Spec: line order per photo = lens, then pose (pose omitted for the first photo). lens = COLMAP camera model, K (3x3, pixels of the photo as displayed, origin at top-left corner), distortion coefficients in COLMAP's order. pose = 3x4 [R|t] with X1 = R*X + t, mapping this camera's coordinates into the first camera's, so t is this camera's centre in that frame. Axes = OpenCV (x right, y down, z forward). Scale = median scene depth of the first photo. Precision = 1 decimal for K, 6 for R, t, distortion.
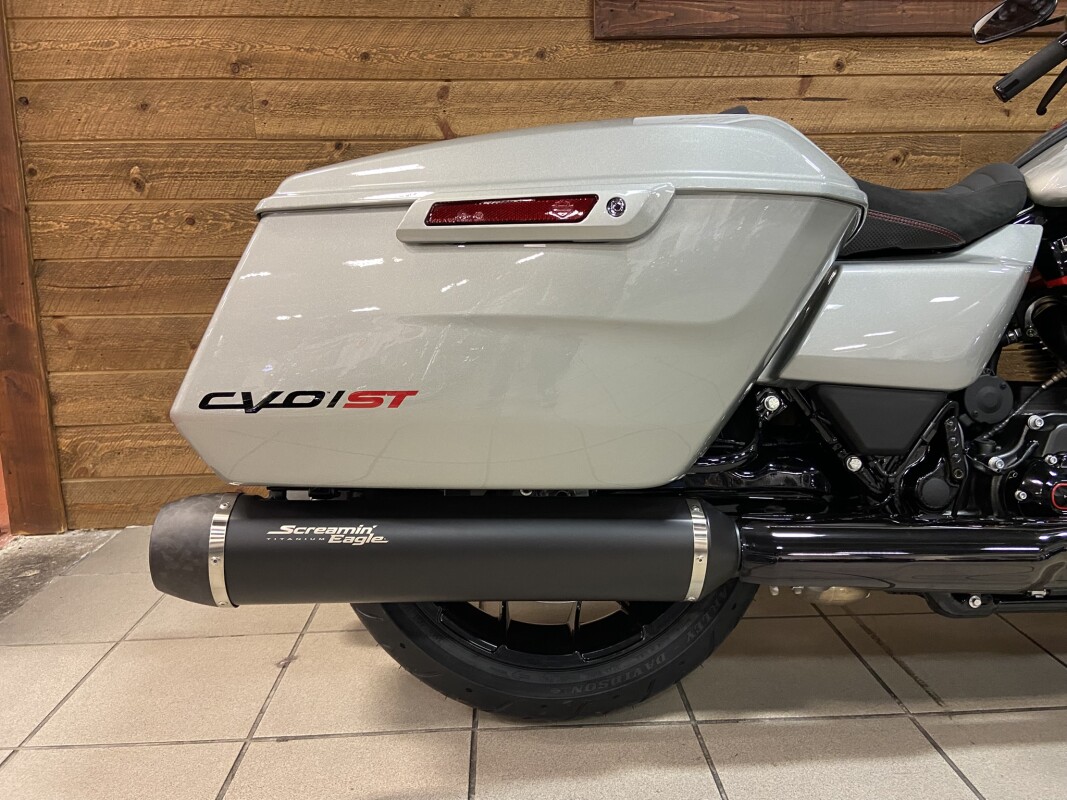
lens RADIAL K [[783.9, 0, 539.9], [0, 783.9, 395.1], [0, 0, 1]] dist [0.084975, -0.119046]
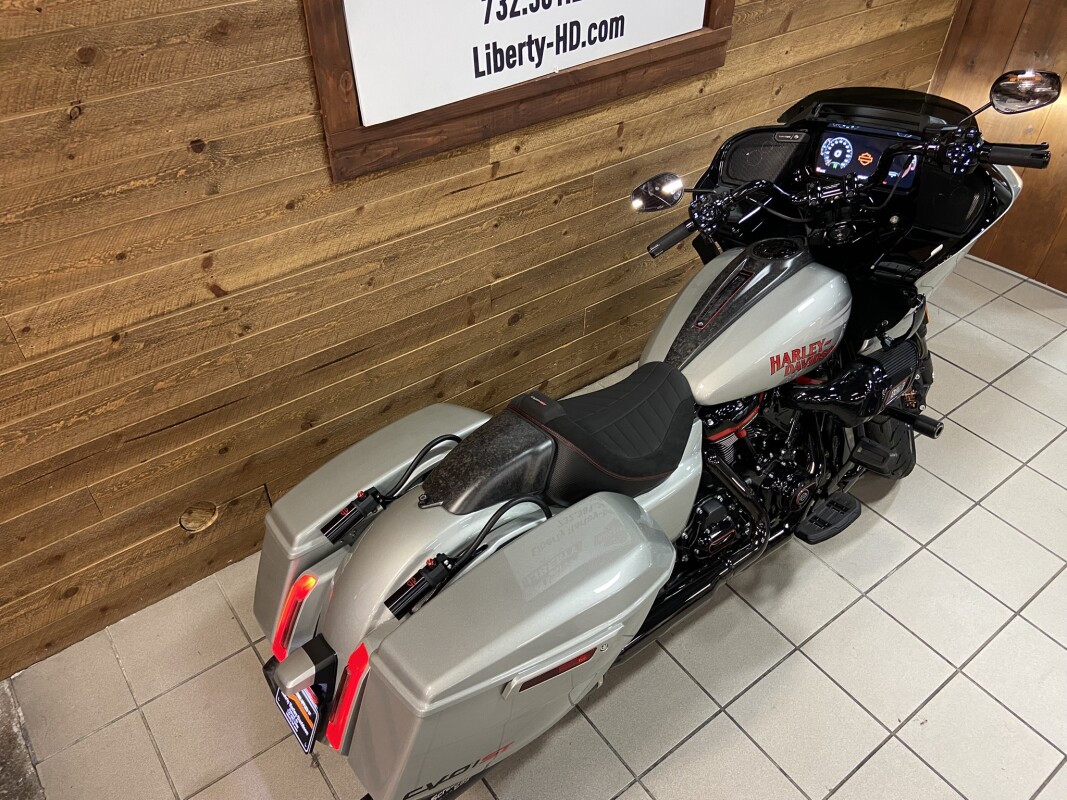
lens RADIAL K [[783.9, 0, 539.9], [0, 783.9, 395.1], [0, 0, 1]] dist [0.084975, -0.119046]
pose [[0.823687, -0.346657, 0.448741, -0.288949], [0.075651, 0.851474, 0.518911, -0.739008], [-0.561976, -0.393472, 0.727573, -0.073131]]
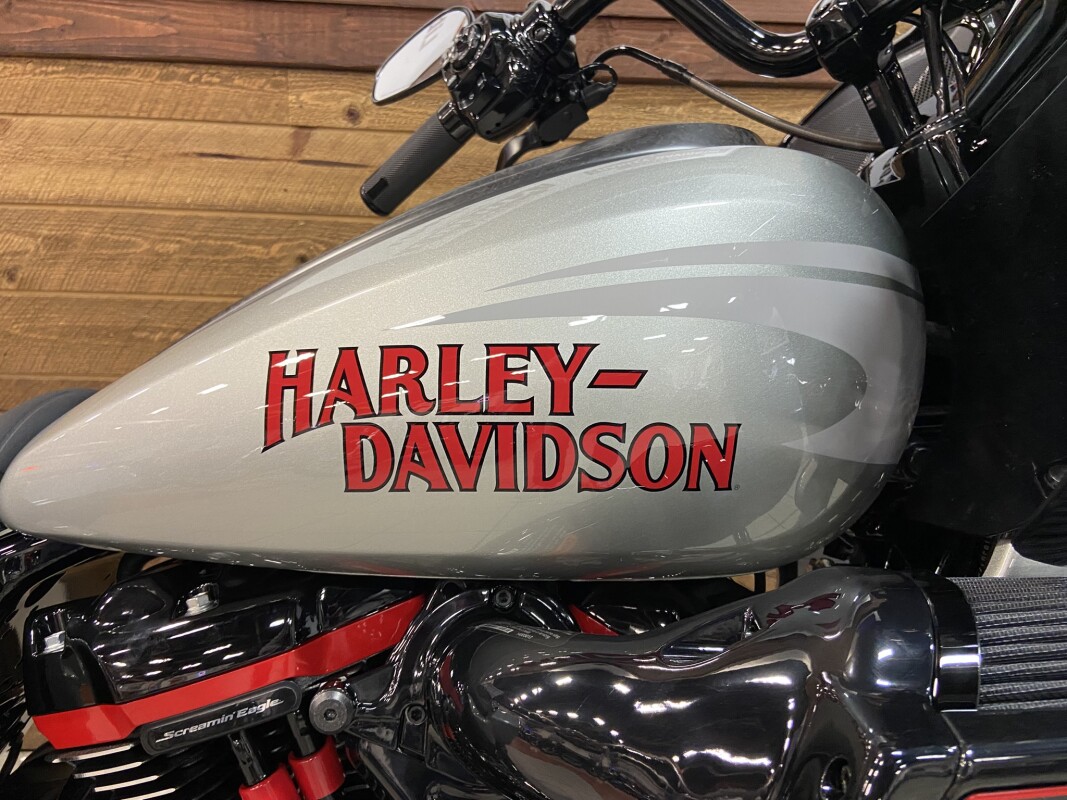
lens RADIAL K [[783.9, 0, 539.9], [0, 783.9, 395.1], [0, 0, 1]] dist [0.084975, -0.119046]
pose [[0.998516, 0.047381, 0.026834, 0.535209], [-0.047401, 0.998876, 0.000103, -0.192768], [-0.026799, -0.001375, 0.999640, 0.344592]]
